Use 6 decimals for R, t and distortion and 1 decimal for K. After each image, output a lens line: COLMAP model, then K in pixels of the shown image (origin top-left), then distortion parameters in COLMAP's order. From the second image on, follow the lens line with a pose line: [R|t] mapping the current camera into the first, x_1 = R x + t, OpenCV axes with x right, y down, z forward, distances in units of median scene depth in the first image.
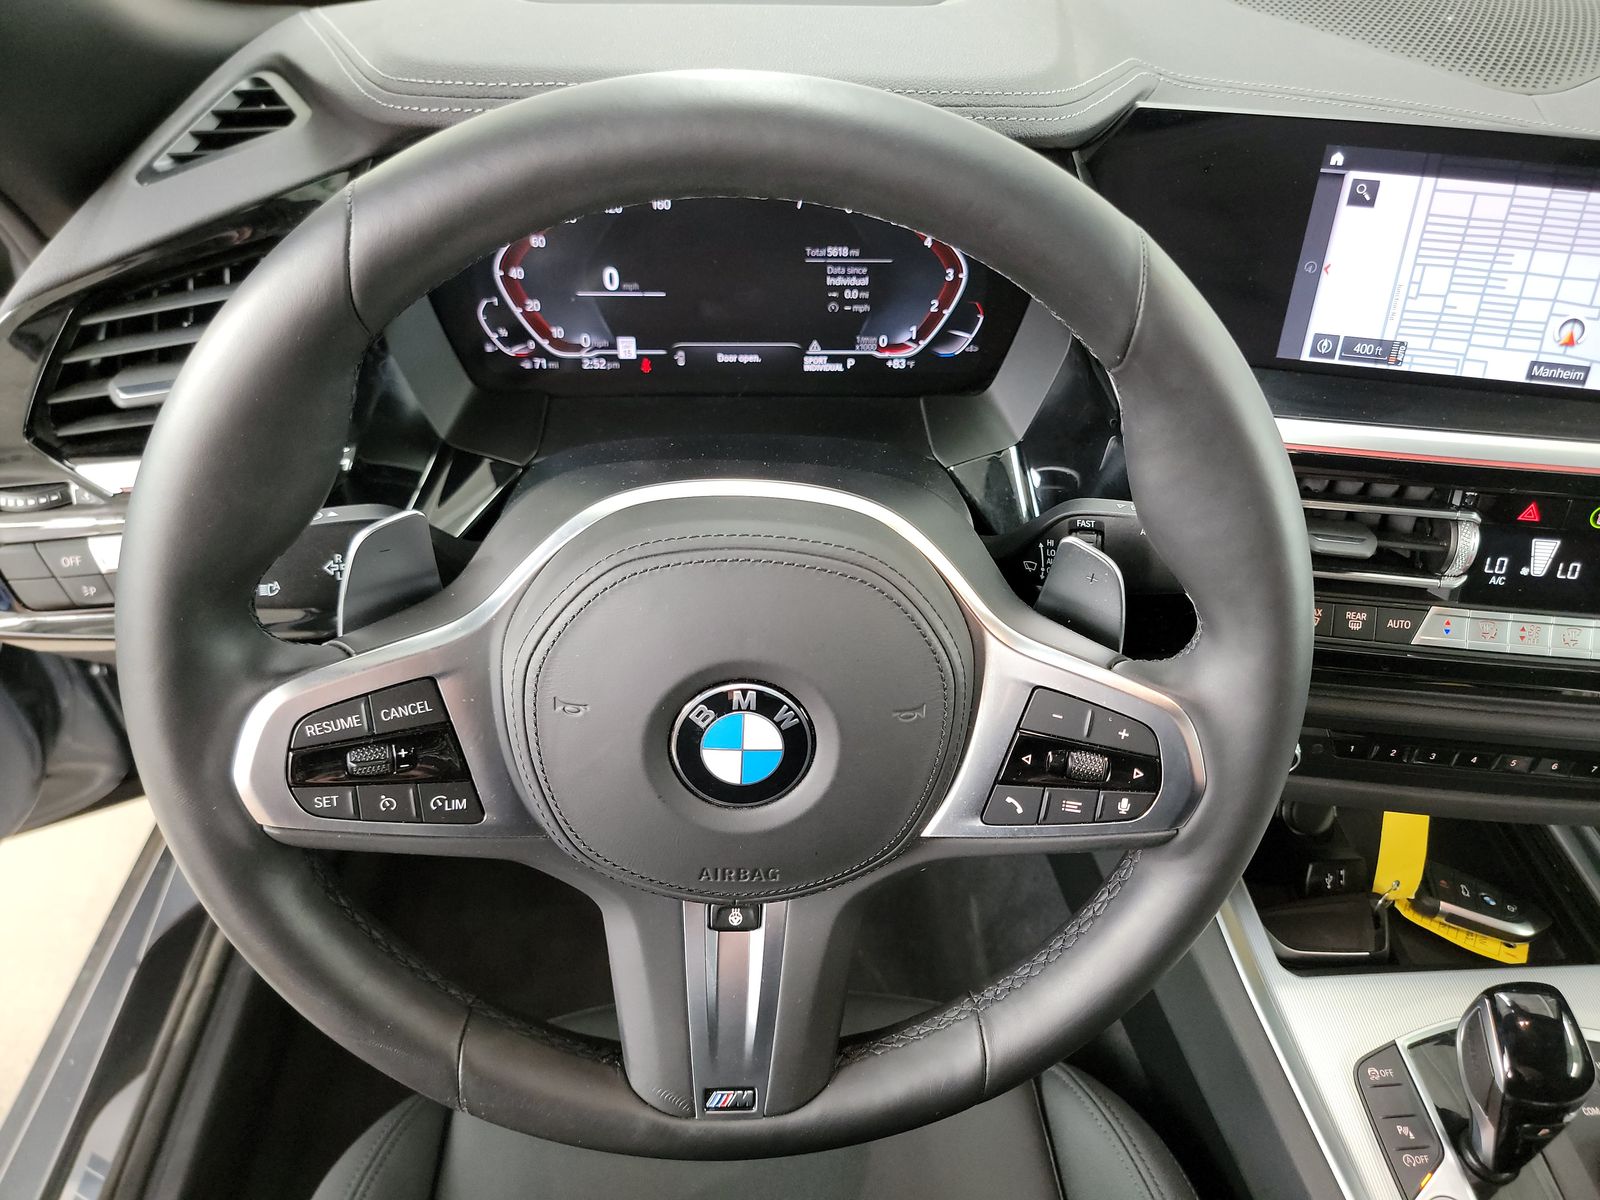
lens RADIAL K [[1117.2, 0, 812.9], [0, 1117.2, 615.1], [0, 0, 1]] dist [0.031754, -0.028361]
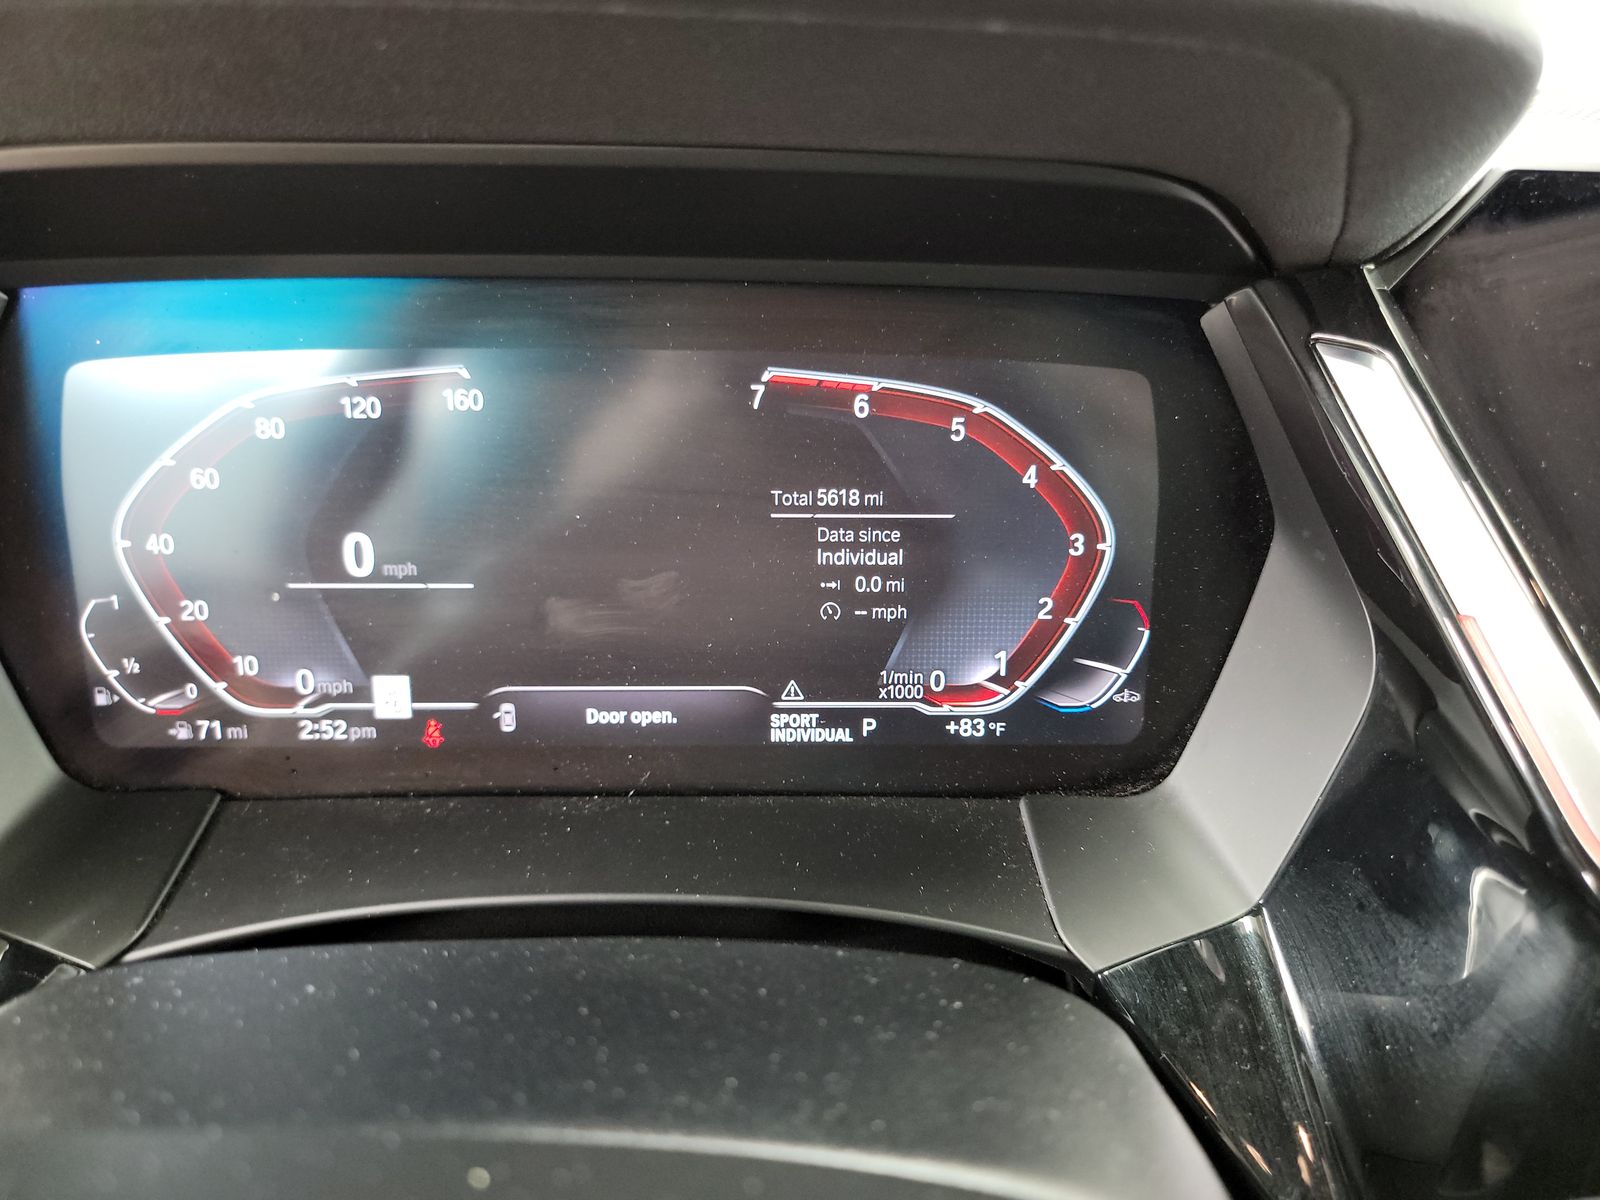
lens RADIAL K [[1117.2, 0, 800.5], [0, 1117.2, 608.6], [0, 0, 1]] dist [0.031754, -0.028361]
pose [[0.999852, -0.002795, -0.016948, 0.013479], [-0.002511, 0.952302, -0.305147, -0.130513], [0.016992, 0.305144, 0.952155, 0.543393]]
